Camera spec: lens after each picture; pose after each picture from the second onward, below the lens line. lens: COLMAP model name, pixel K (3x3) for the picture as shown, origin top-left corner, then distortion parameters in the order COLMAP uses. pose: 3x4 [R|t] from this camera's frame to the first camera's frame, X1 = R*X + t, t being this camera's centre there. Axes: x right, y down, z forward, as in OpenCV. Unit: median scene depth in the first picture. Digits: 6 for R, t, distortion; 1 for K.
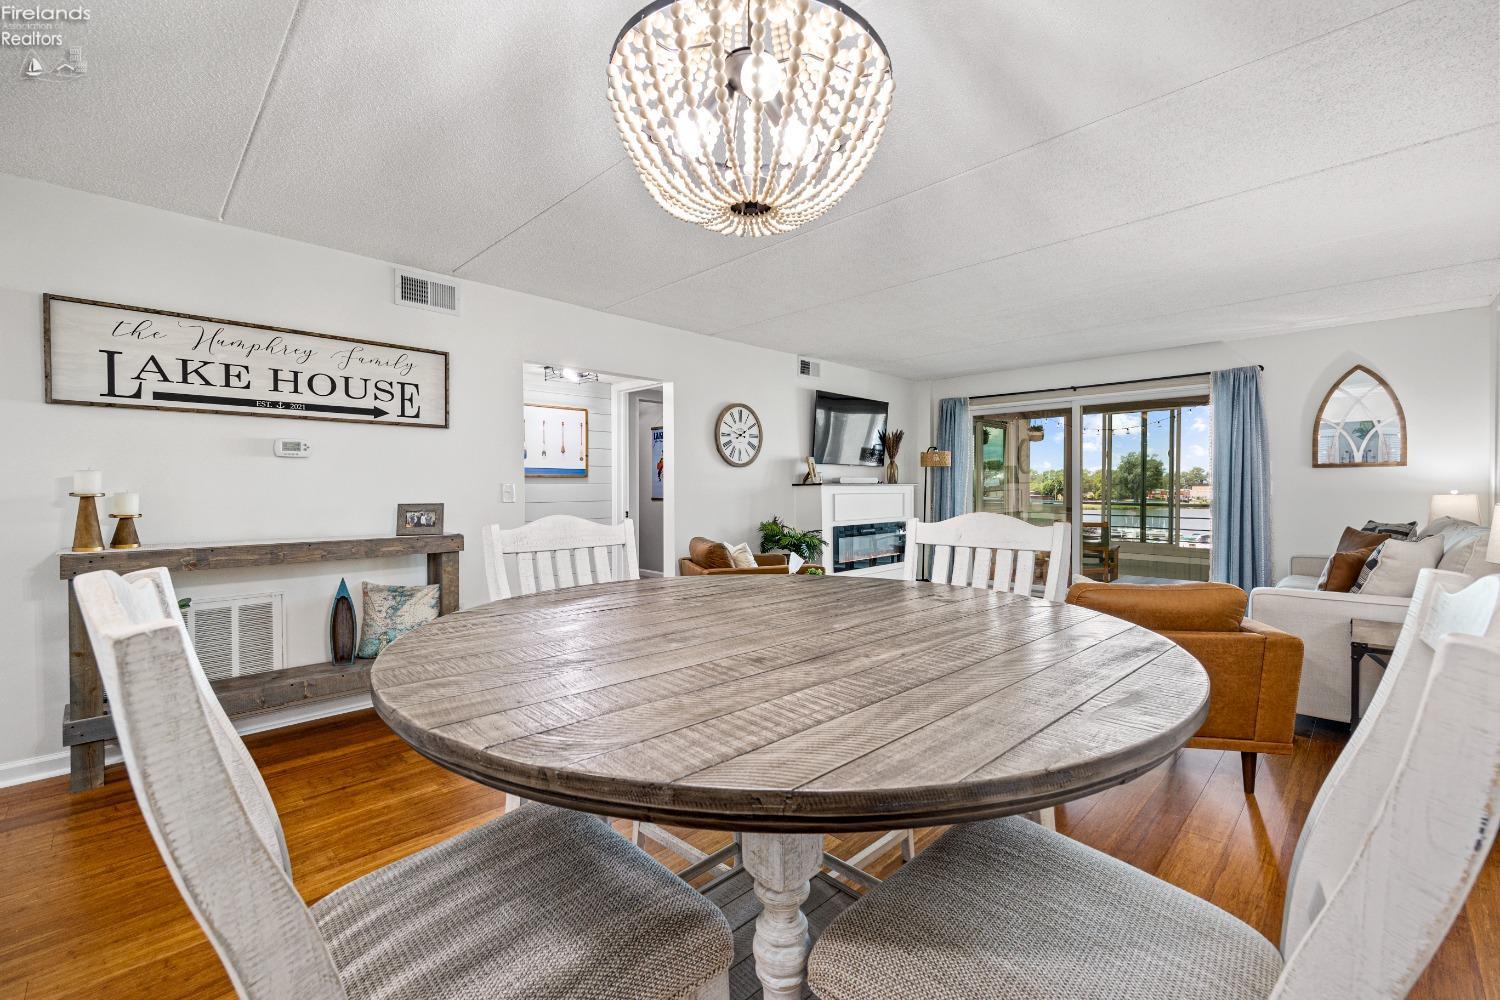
lens RADIAL K [[620.0, 0, 756.7], [0, 620.0, 484.5], [0, 0, 1]] dist [0.014567, 0.000083]
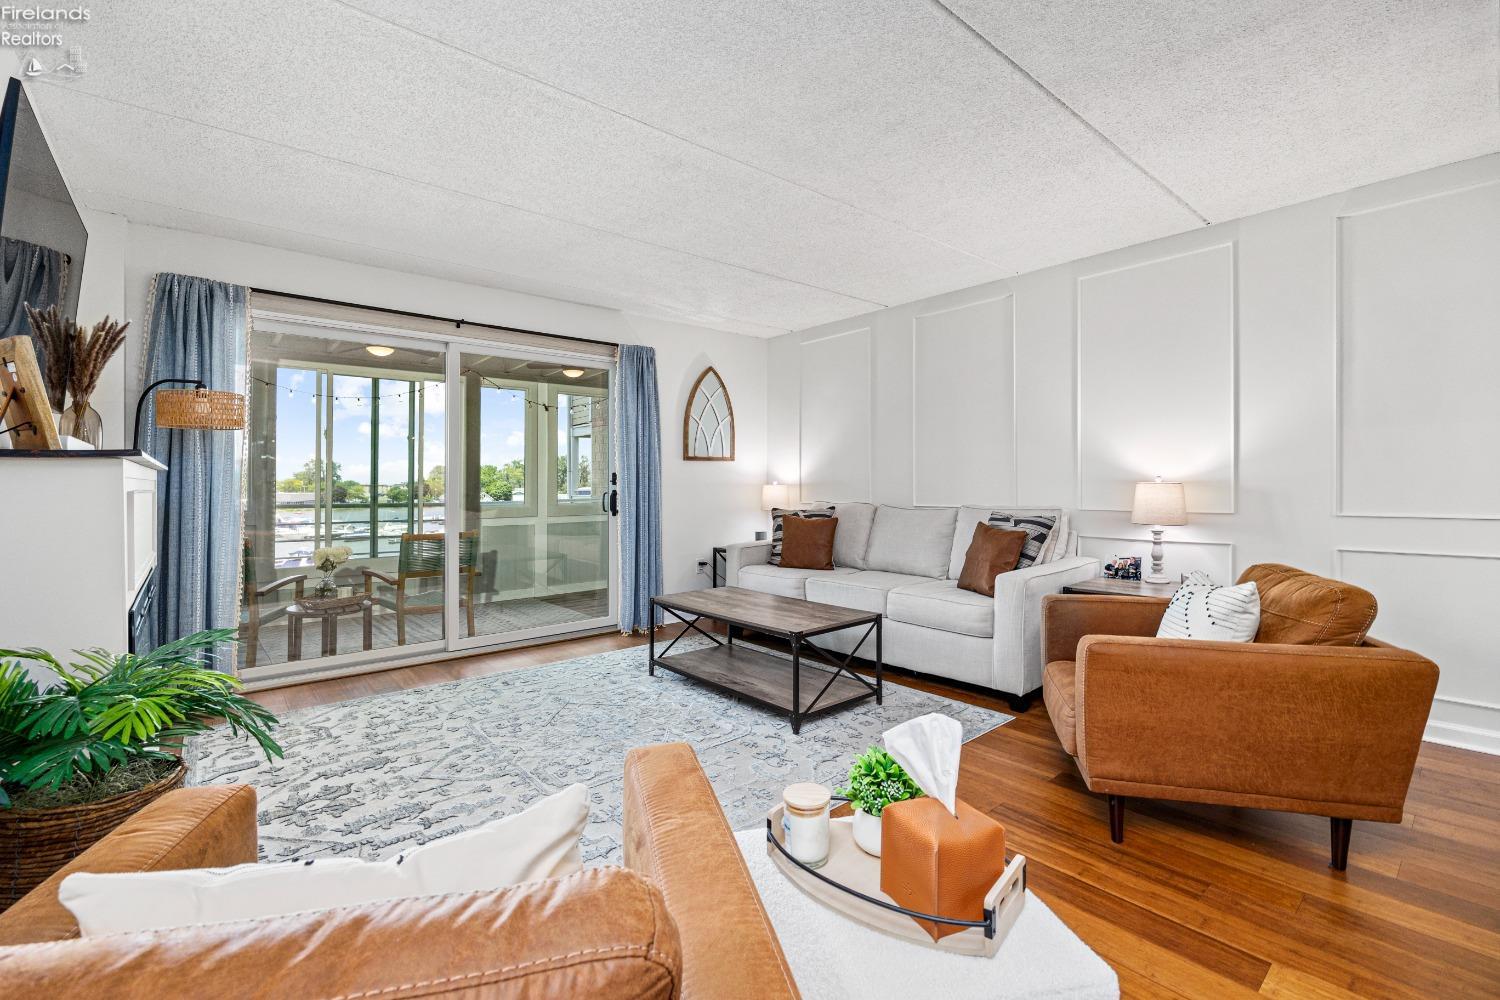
lens RADIAL K [[651.3, 0, 746.5], [0, 651.3, 482.5], [0, 0, 1]] dist [0.000029, 0.000358]
pose [[0.098760, 0.003290, 0.995106, -0.143471], [0.002031, 0.999992, -0.003508, 0.013010], [-0.995109, 0.002368, 0.098753, 0.741808]]
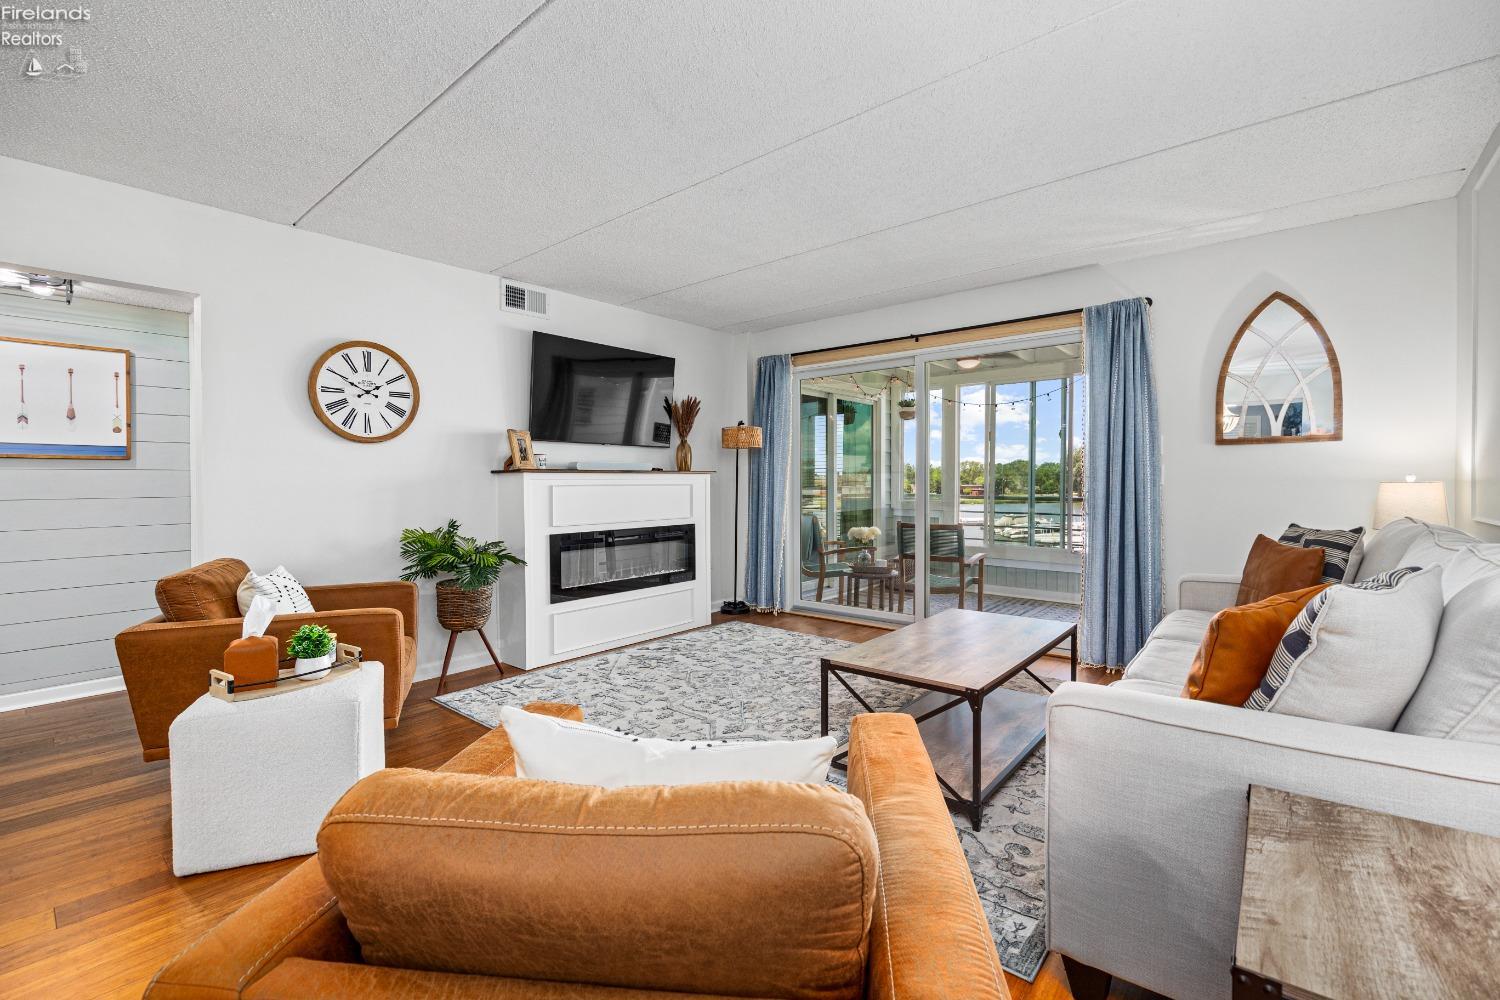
lens RADIAL K [[651.3, 0, 746.5], [0, 651.3, 482.5], [0, 0, 1]] dist [0.000029, 0.000358]
pose [[0.997115, -0.002156, 0.075871, 0.298987], [0.001790, 0.999986, 0.004881, 0.009324], [-0.075880, -0.004731, 0.997106, 0.306925]]
